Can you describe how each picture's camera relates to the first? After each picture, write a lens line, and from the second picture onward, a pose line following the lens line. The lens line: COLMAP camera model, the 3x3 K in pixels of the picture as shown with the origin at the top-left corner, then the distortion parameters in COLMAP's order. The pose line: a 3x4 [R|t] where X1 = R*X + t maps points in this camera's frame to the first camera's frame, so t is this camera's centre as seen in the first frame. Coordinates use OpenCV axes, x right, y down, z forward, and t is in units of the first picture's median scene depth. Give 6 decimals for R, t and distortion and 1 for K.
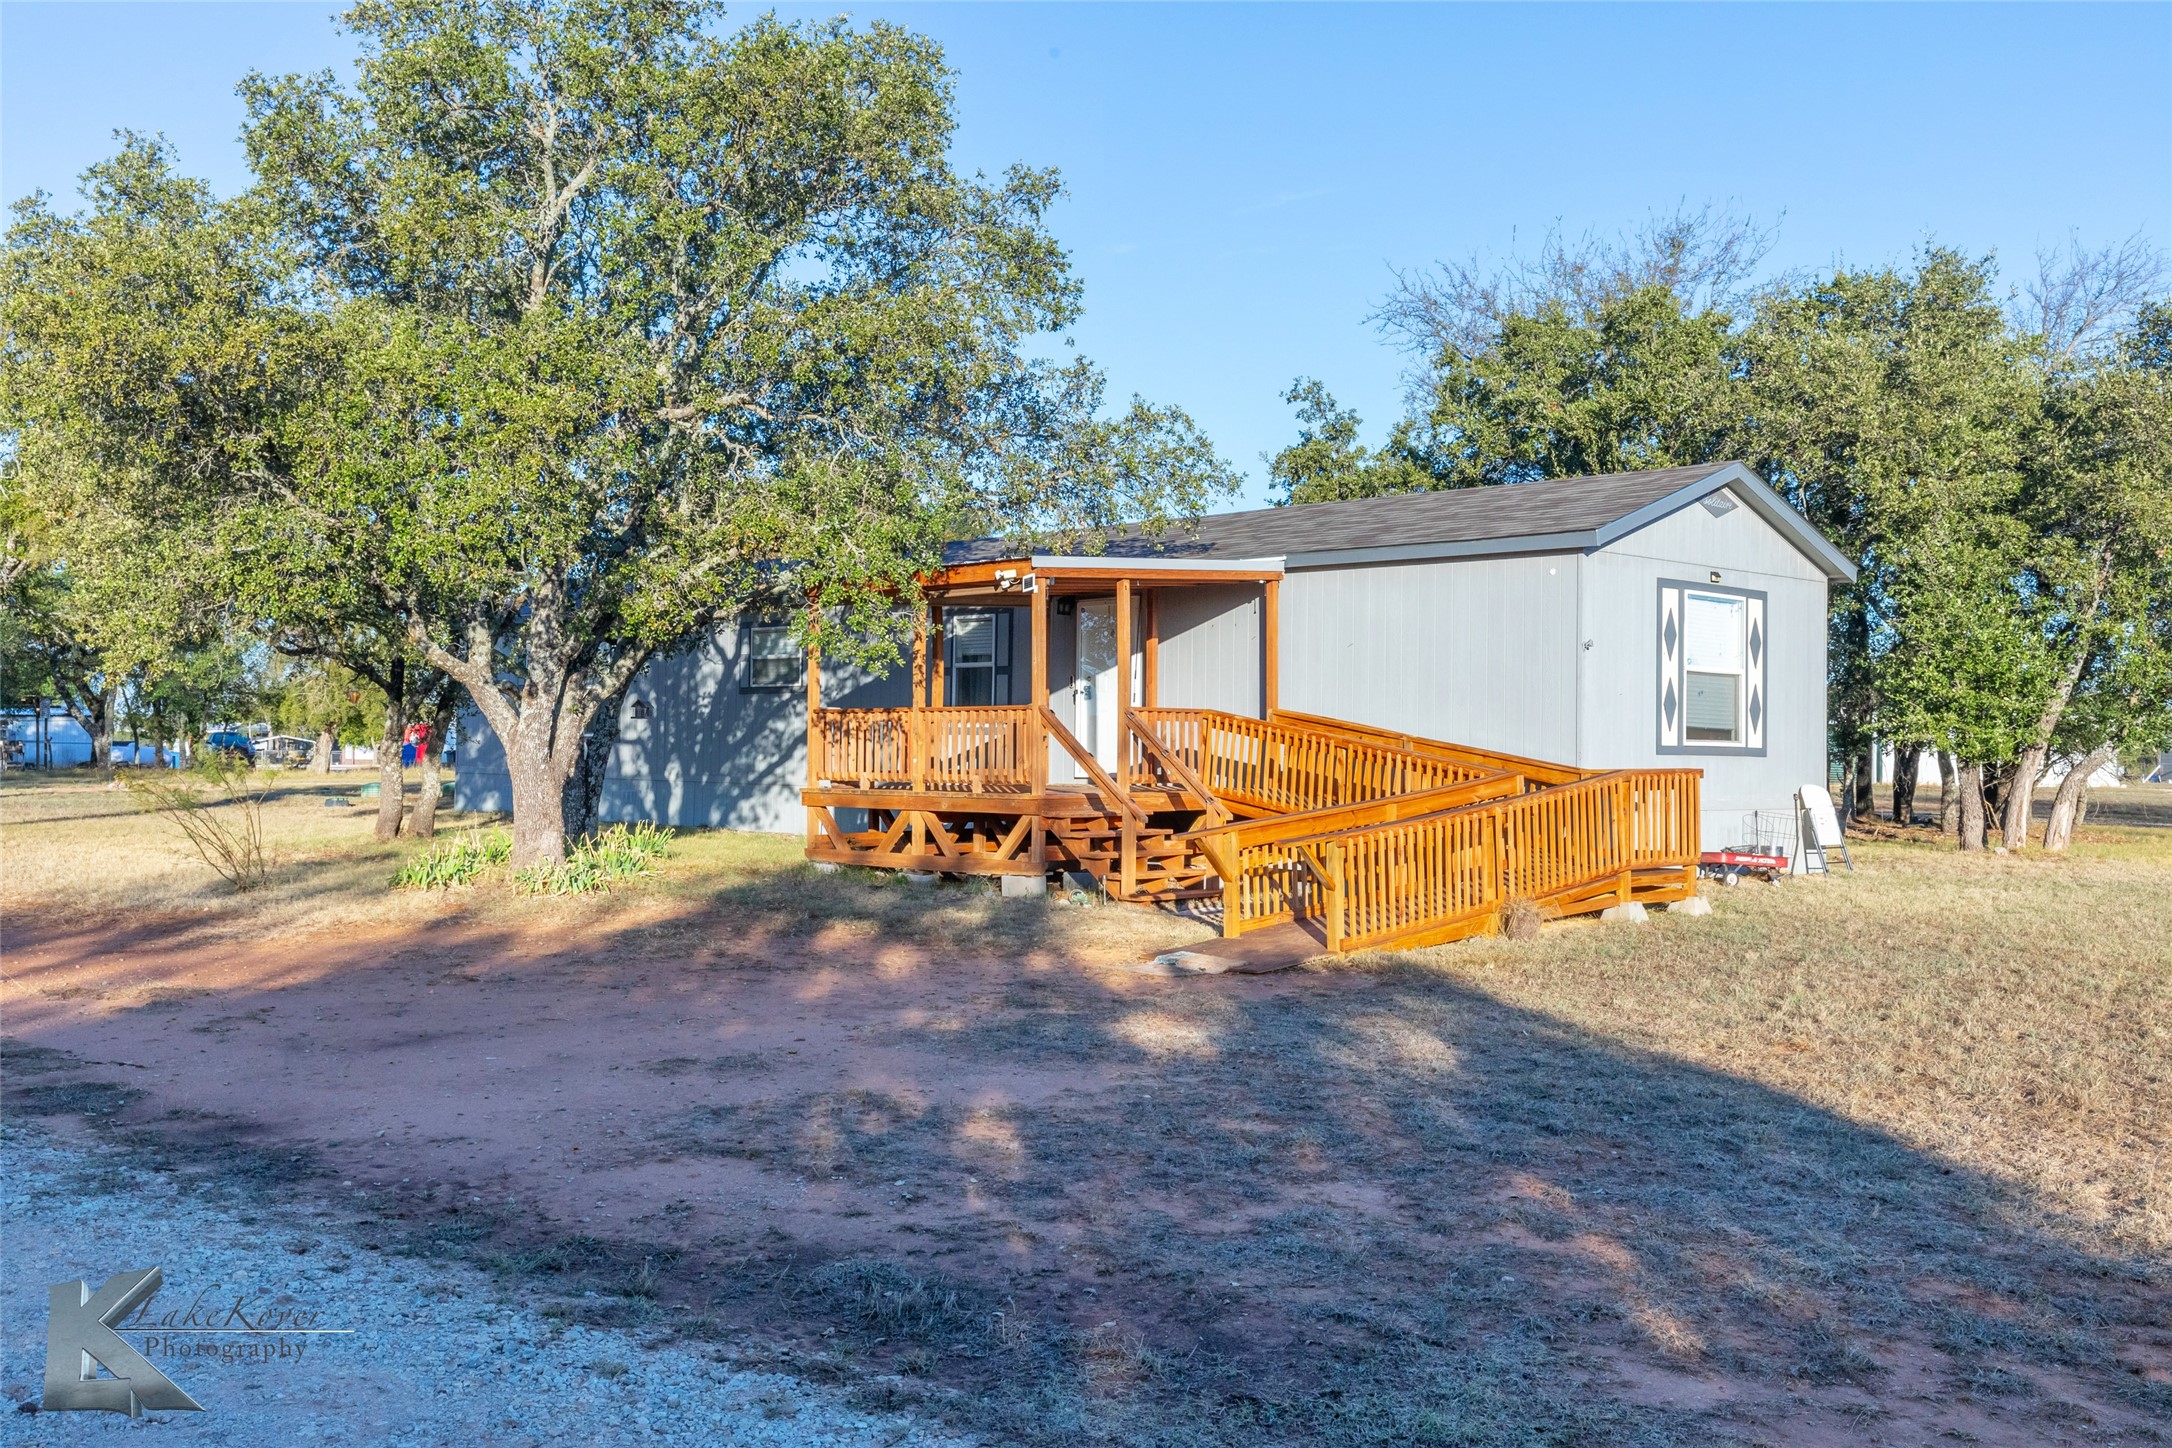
lens RADIAL K [[1980.5, 0, 1086.0], [0, 1980.5, 724.0], [0, 0, 1]] dist [0.005348, 0.001393]
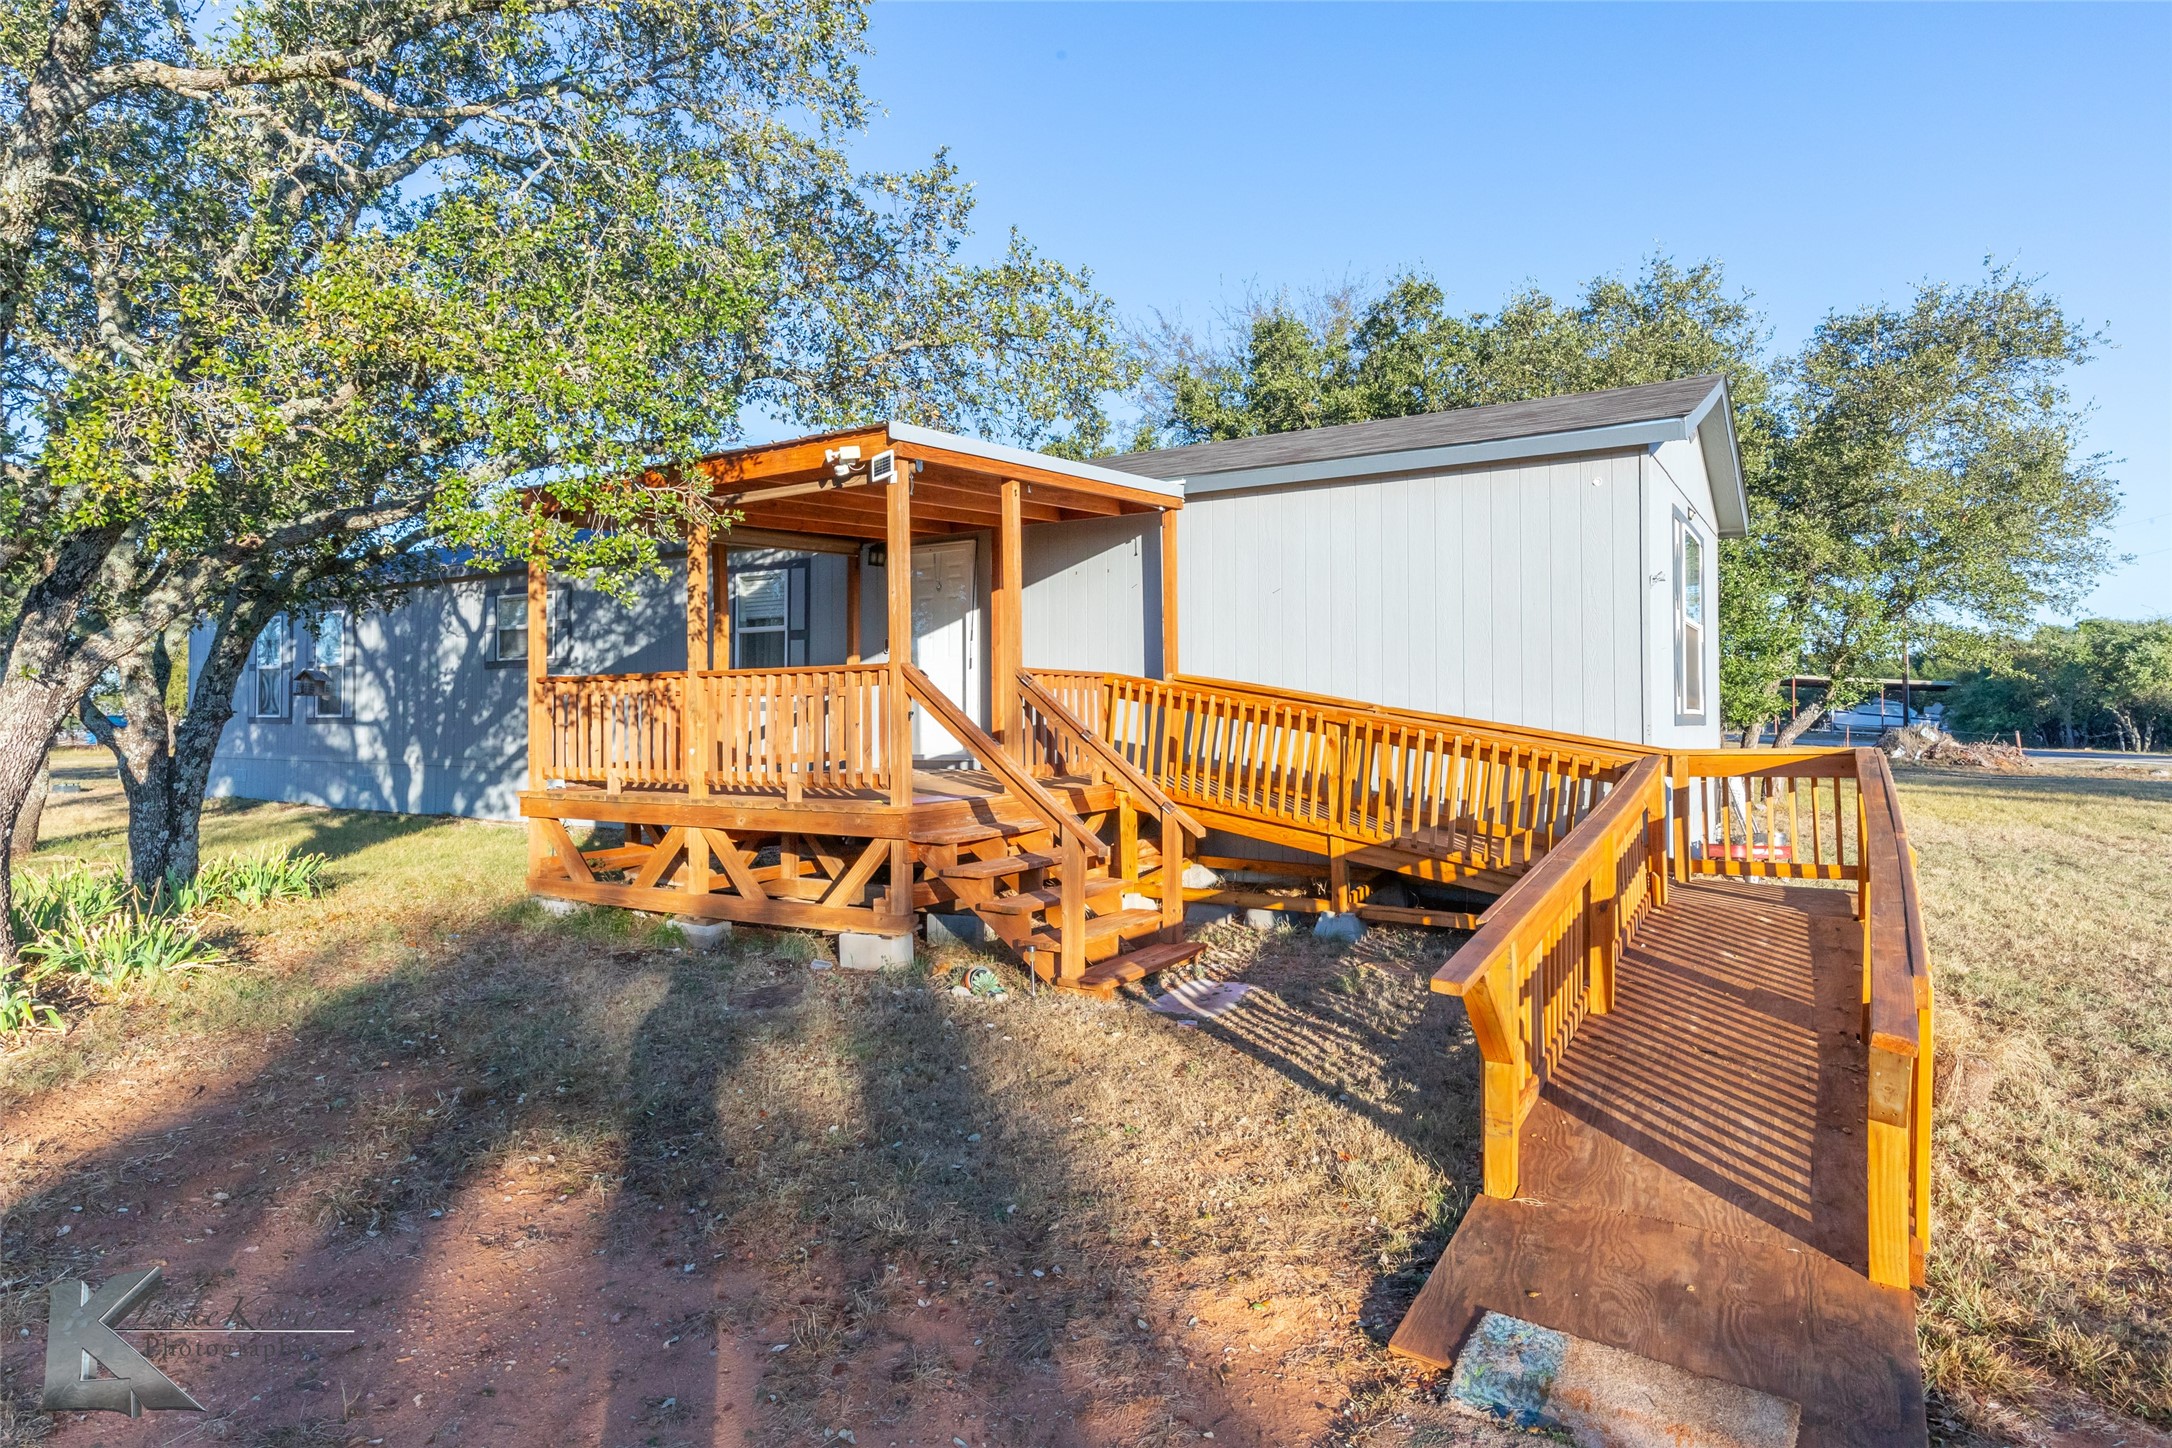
lens RADIAL K [[1183.5, 0, 1095.8], [0, 1183.5, 704.8], [0, 0, 1]] dist [0.000194, 0.000534]
pose [[0.969756, -0.011167, 0.243819, -0.048358], [0.010535, 0.999937, 0.003897, 0.002459], [-0.243847, -0.001210, 0.969813, 0.543728]]
